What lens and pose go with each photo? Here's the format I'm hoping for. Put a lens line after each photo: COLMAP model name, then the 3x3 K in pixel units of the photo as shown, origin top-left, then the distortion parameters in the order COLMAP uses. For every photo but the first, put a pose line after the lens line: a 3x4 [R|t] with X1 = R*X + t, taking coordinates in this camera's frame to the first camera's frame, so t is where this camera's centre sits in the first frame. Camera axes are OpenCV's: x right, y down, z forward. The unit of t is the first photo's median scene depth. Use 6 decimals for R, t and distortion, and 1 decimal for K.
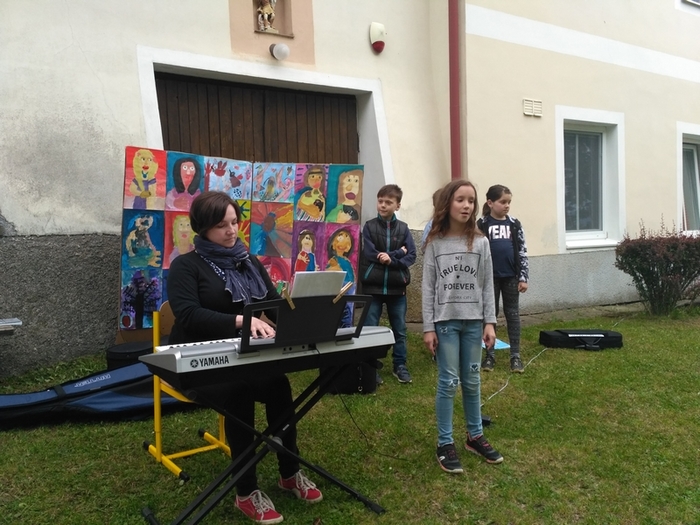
lens RADIAL K [[665.0, 0, 350.3], [0, 665.0, 255.3], [0, 0, 1]] dist [0.032686, 0.000000]
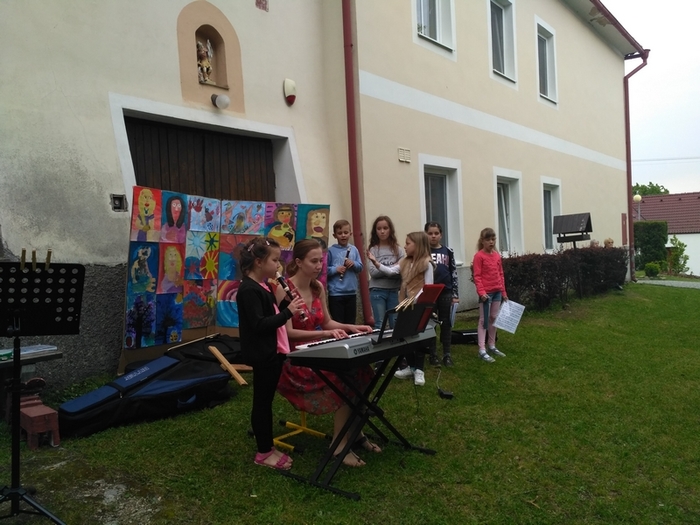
lens RADIAL K [[665.0, 0, 349.6], [0, 665.0, 266.7], [0, 0, 1]] dist [0.032686, 0.000000]
pose [[0.942621, -0.021405, 0.333178, -0.337591], [0.027066, 0.999557, -0.012359, -0.002825], [-0.332766, 0.020668, 0.942783, -0.171853]]
